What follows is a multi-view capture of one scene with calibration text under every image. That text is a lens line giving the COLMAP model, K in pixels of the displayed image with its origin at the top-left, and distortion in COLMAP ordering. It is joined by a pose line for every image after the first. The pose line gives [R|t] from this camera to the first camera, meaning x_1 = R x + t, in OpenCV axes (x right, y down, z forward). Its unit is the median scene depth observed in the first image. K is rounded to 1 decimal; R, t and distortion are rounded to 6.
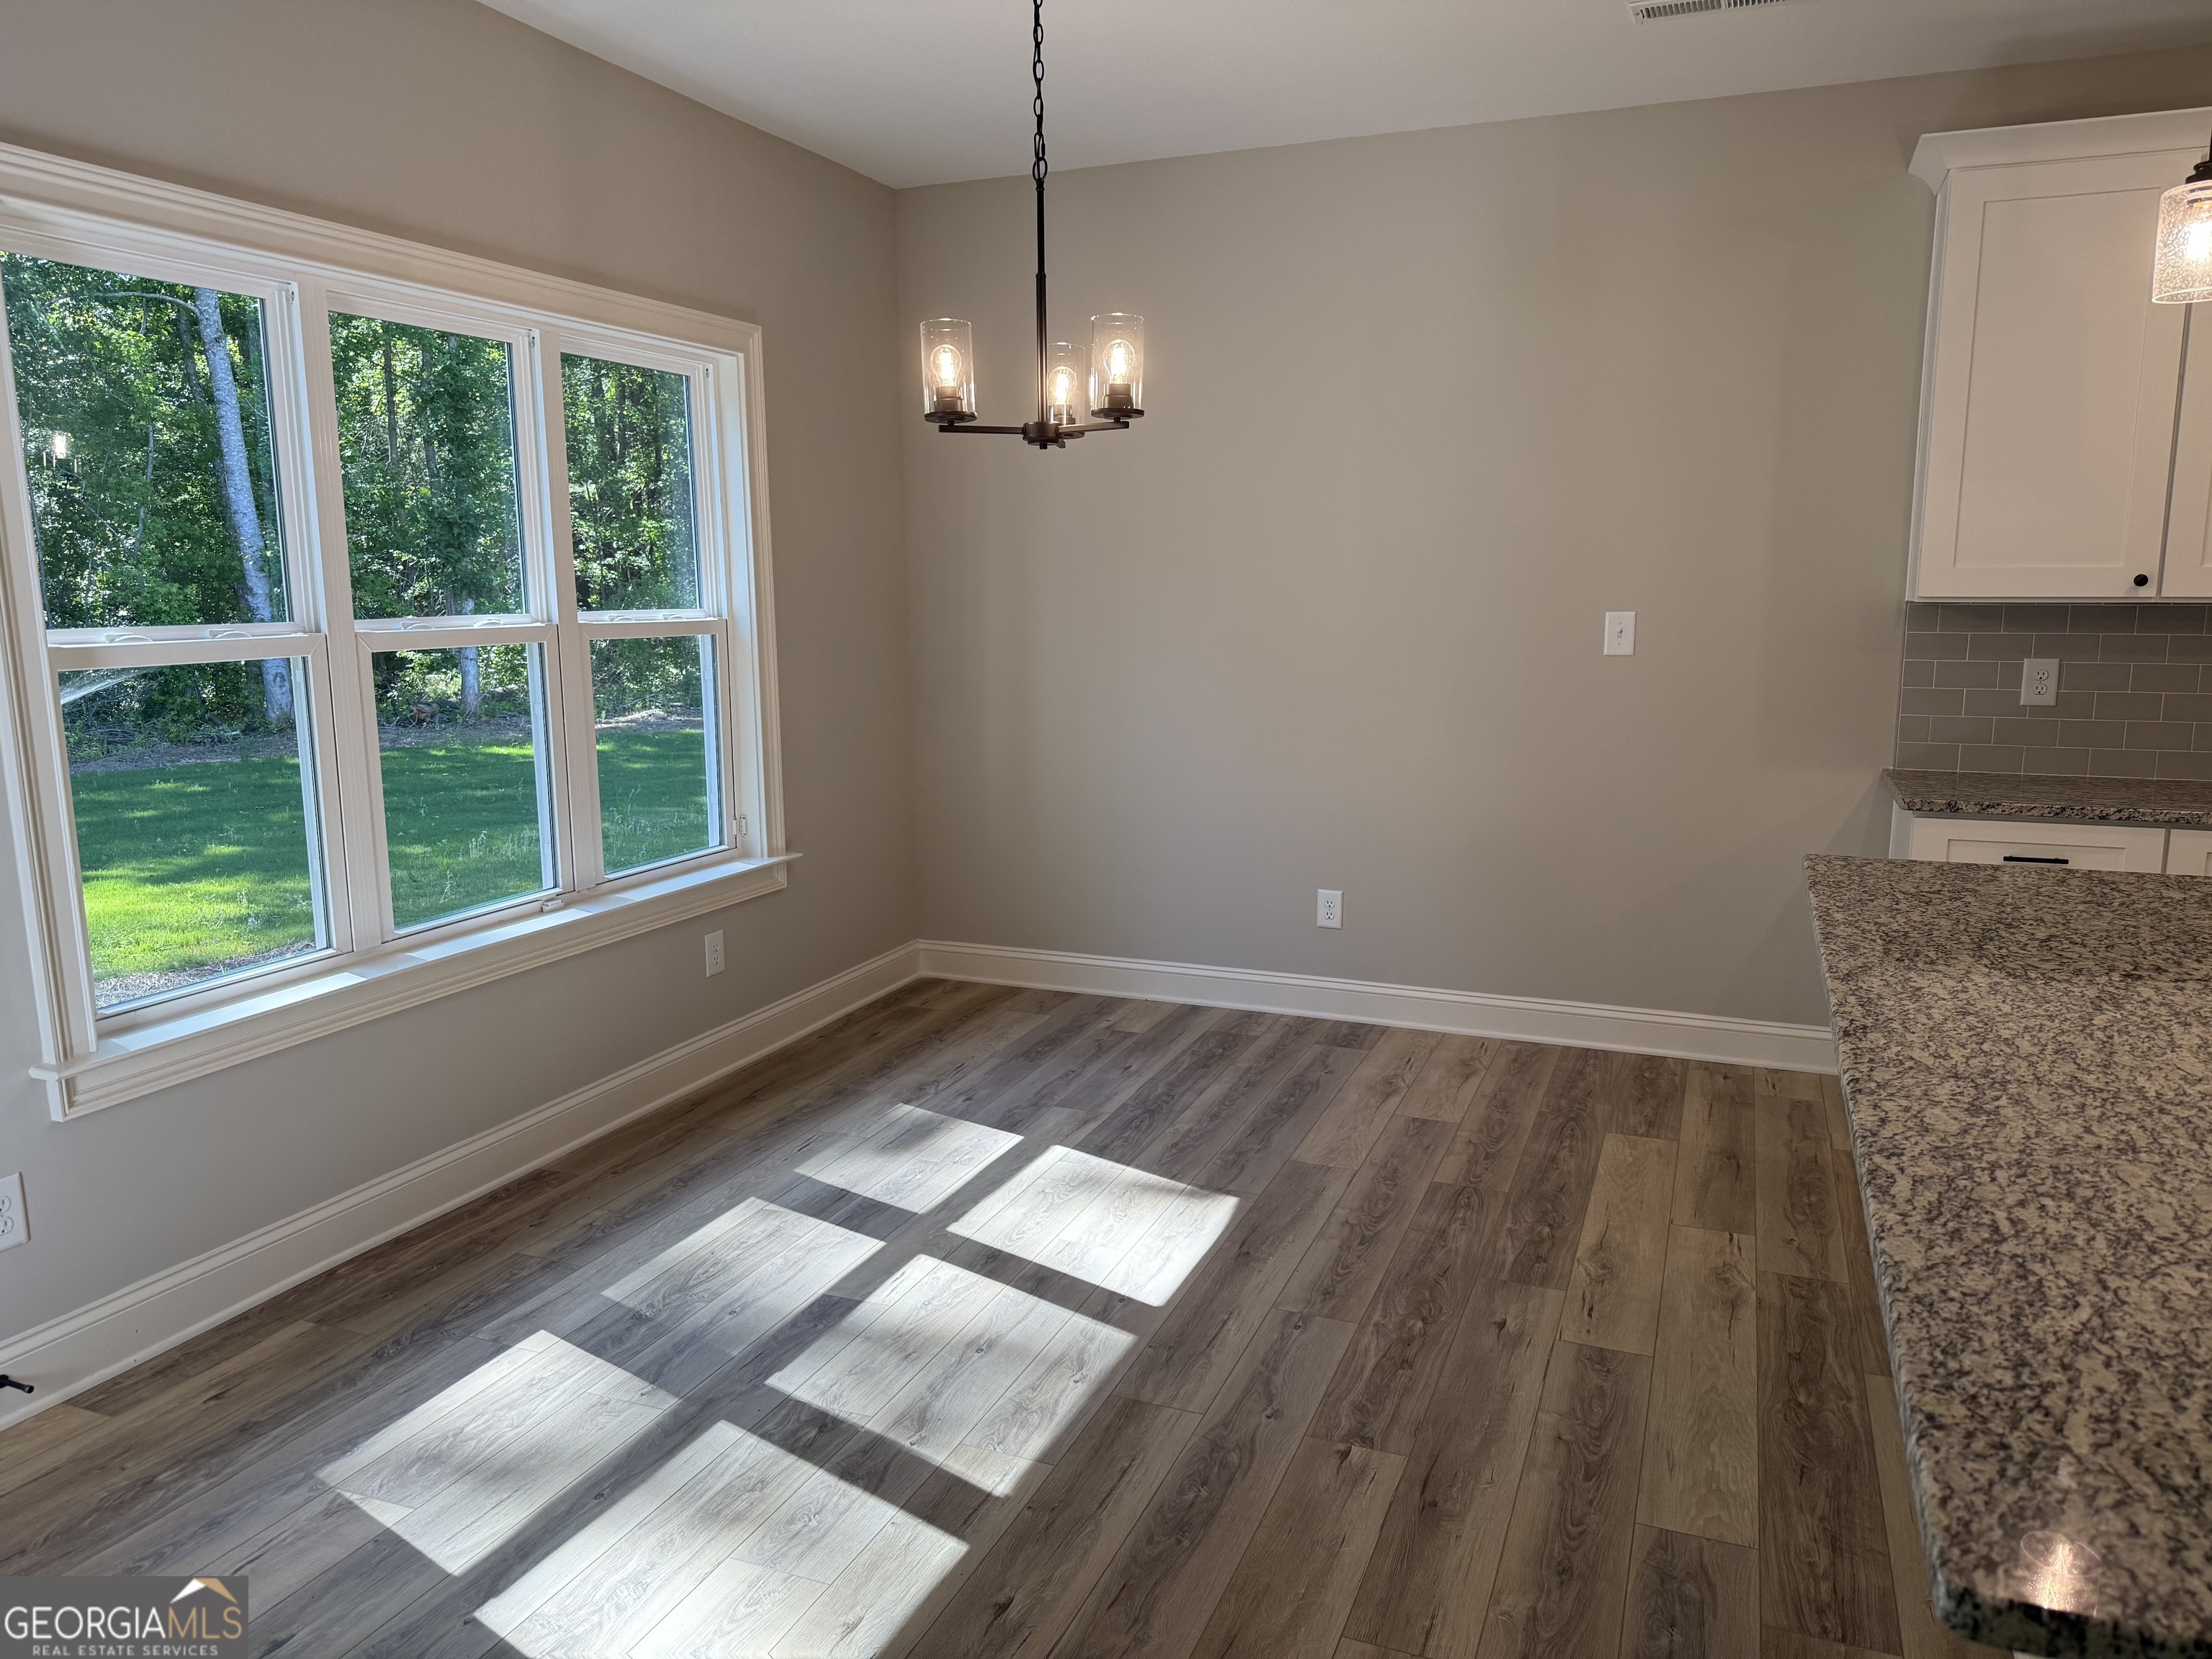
lens RADIAL K [[1580.6, 0, 1106.0], [0, 1580.6, 829.5], [0, 0, 1]] dist [0.175050, -0.286721]
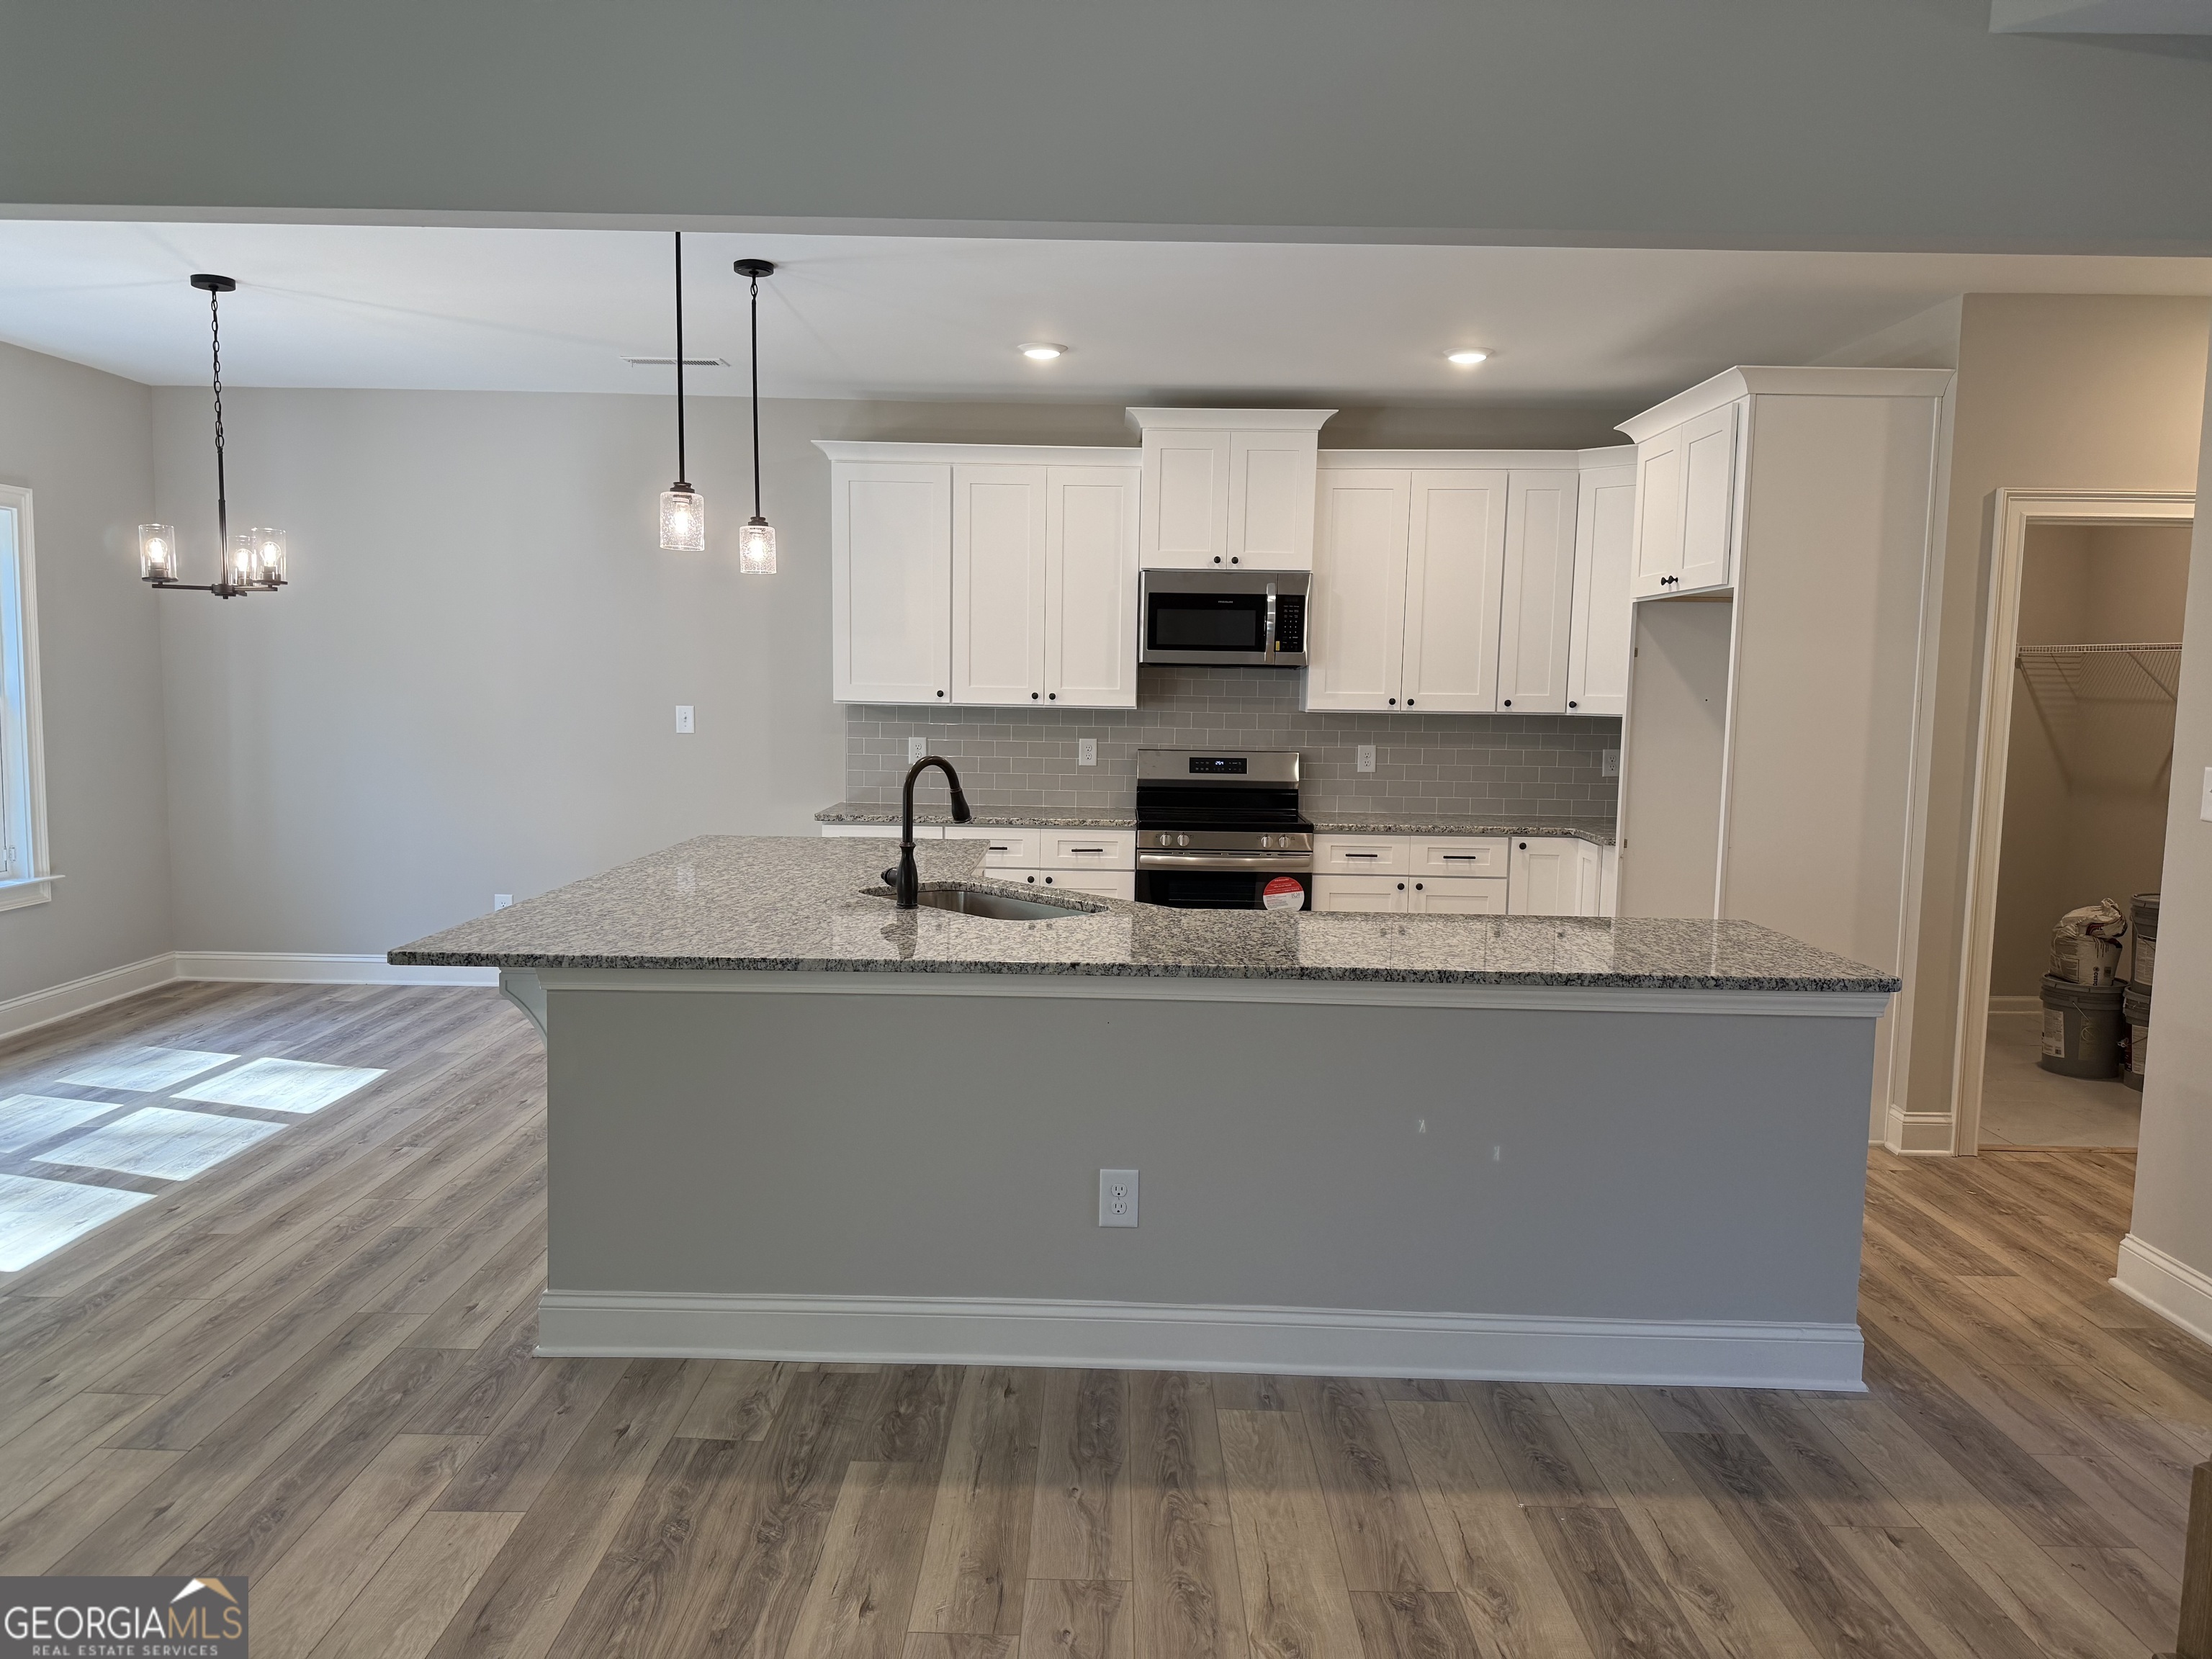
lens RADIAL K [[1605.4, 0, 1083.5], [0, 1605.4, 835.0], [0, 0, 1]] dist [0.057075, -0.046806]
pose [[0.936445, -0.009465, 0.350686, 0.189383], [0.029089, 0.998289, -0.050732, 0.114586], [-0.349606, 0.057709, 0.935118, -0.839998]]
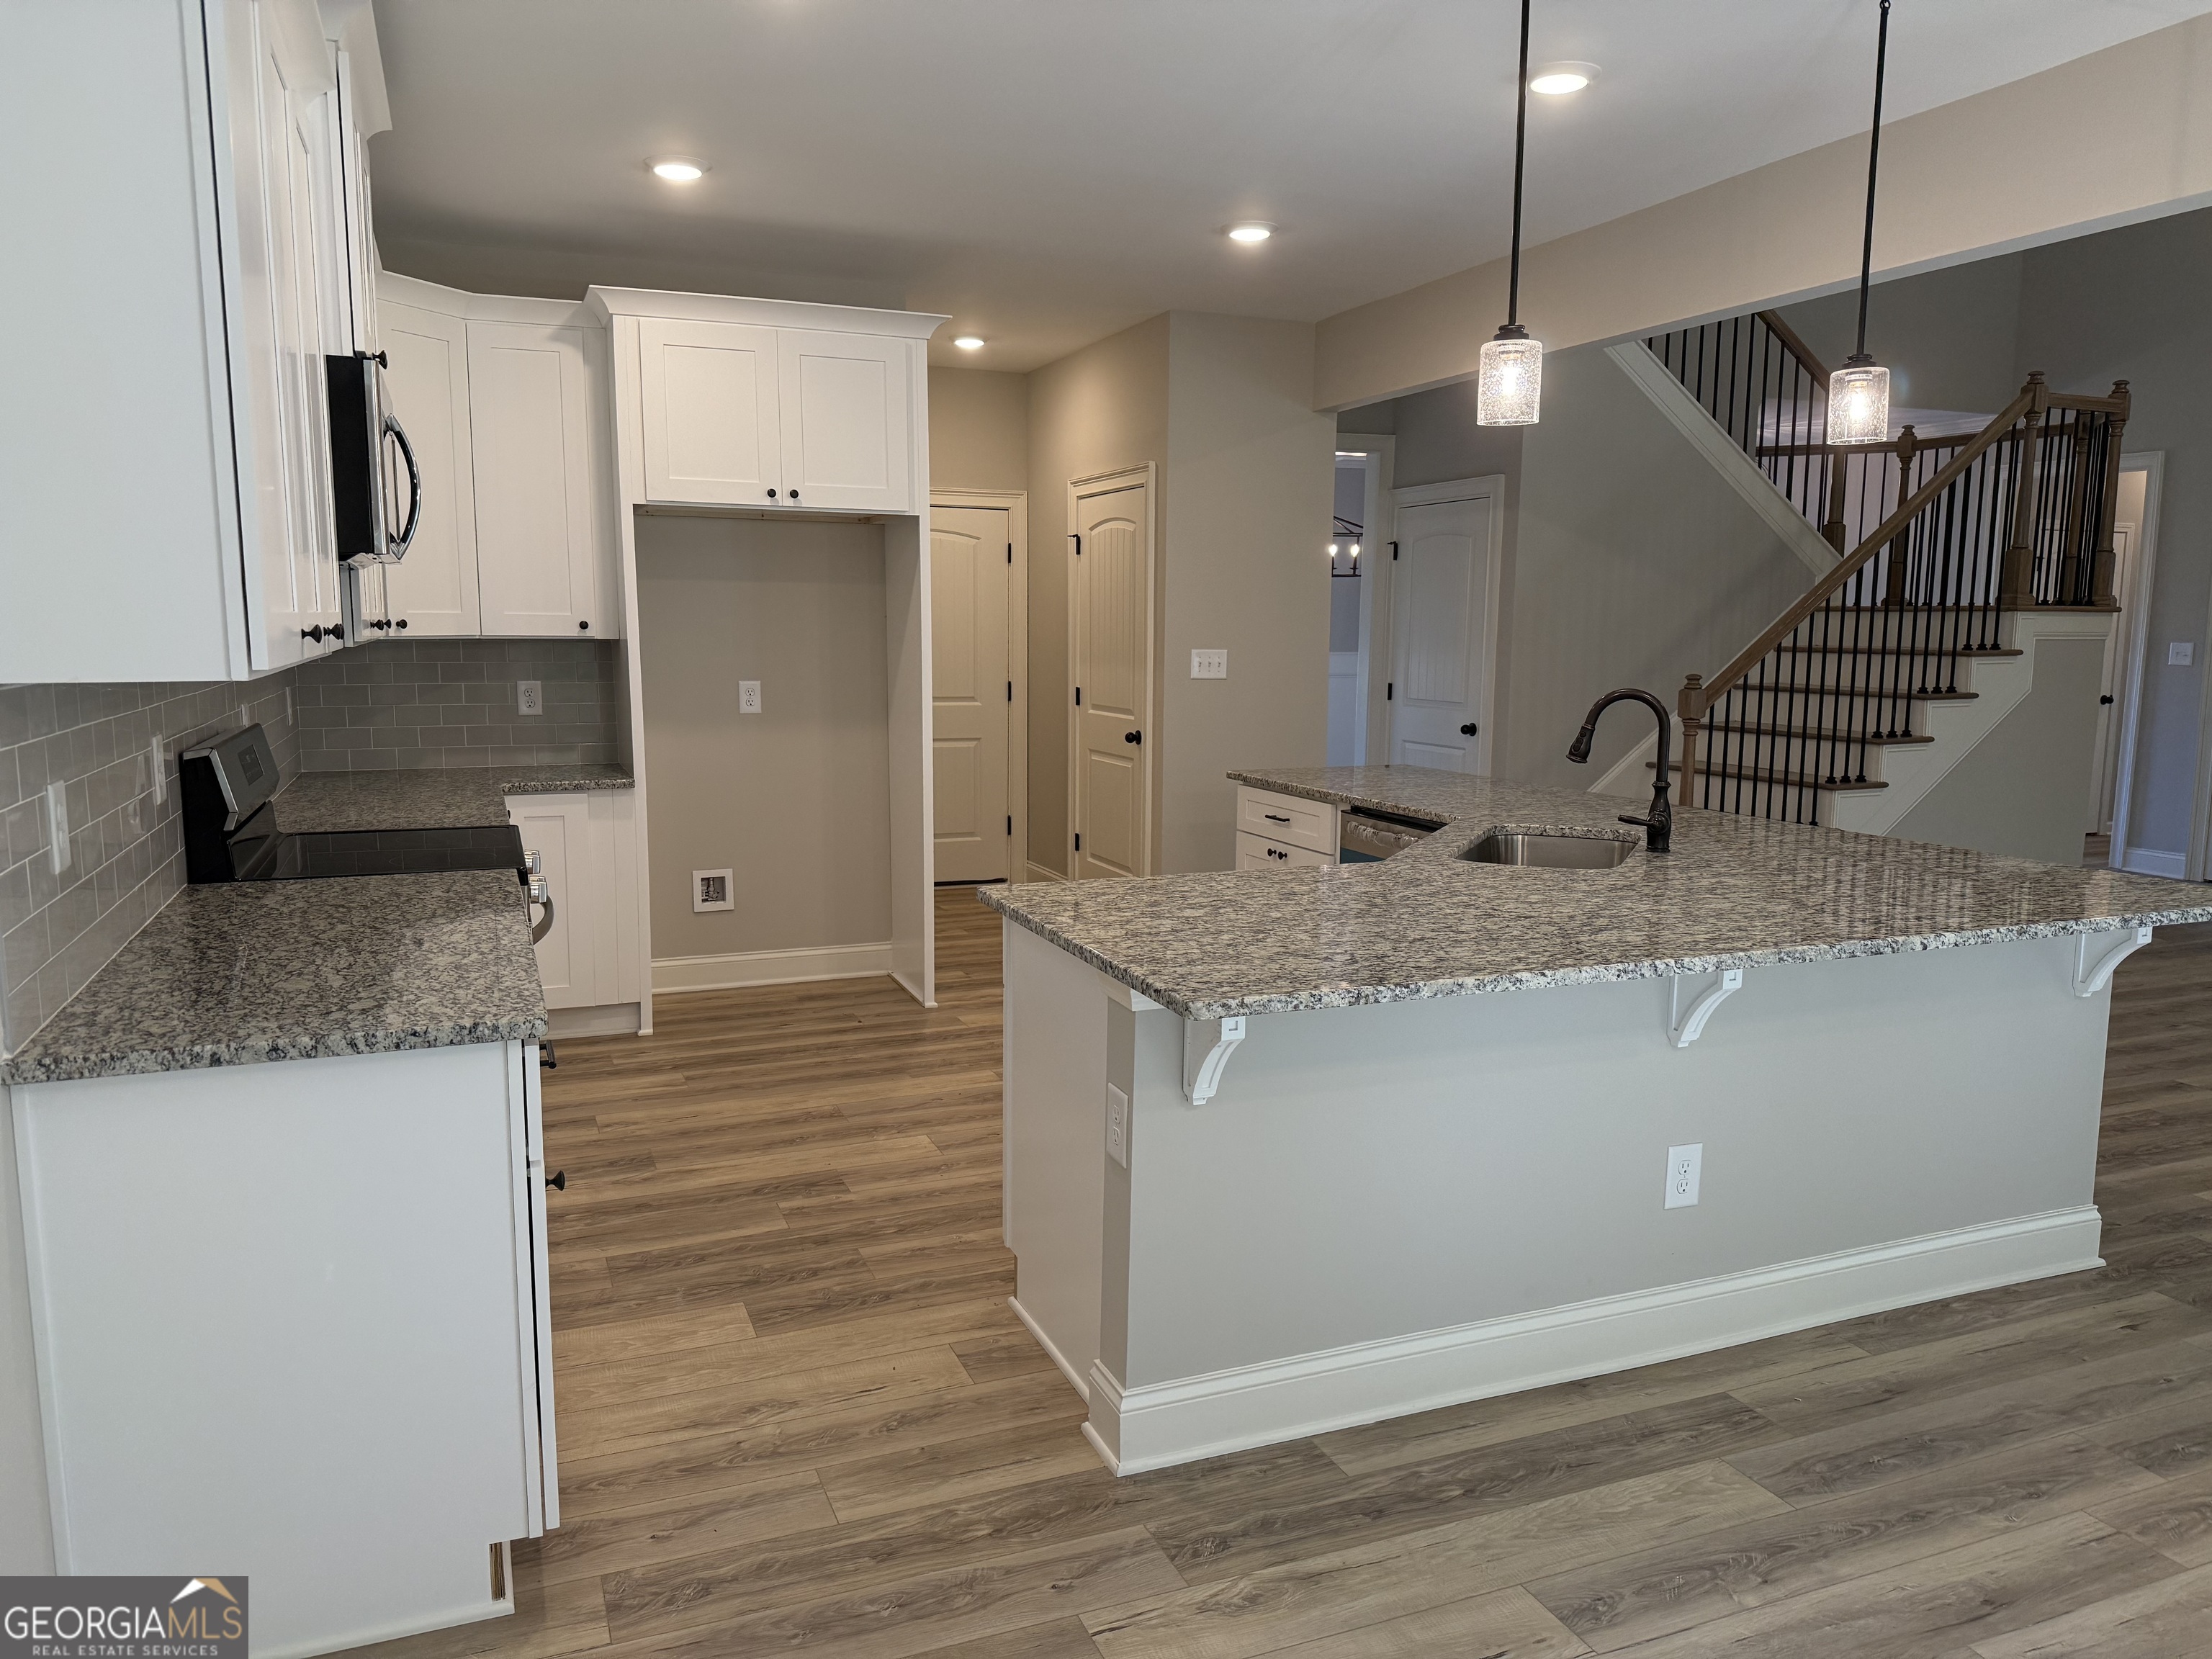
lens RADIAL K [[1560.7, 0, 1101.6], [0, 1560.7, 815.6], [0, 0, 1]] dist [0.039083, -0.048199]
pose [[-0.694814, -0.086690, 0.713946, -0.042321], [0.111436, 0.967742, 0.225957, -0.226067], [-0.710504, 0.236558, -0.662740, 1.425836]]
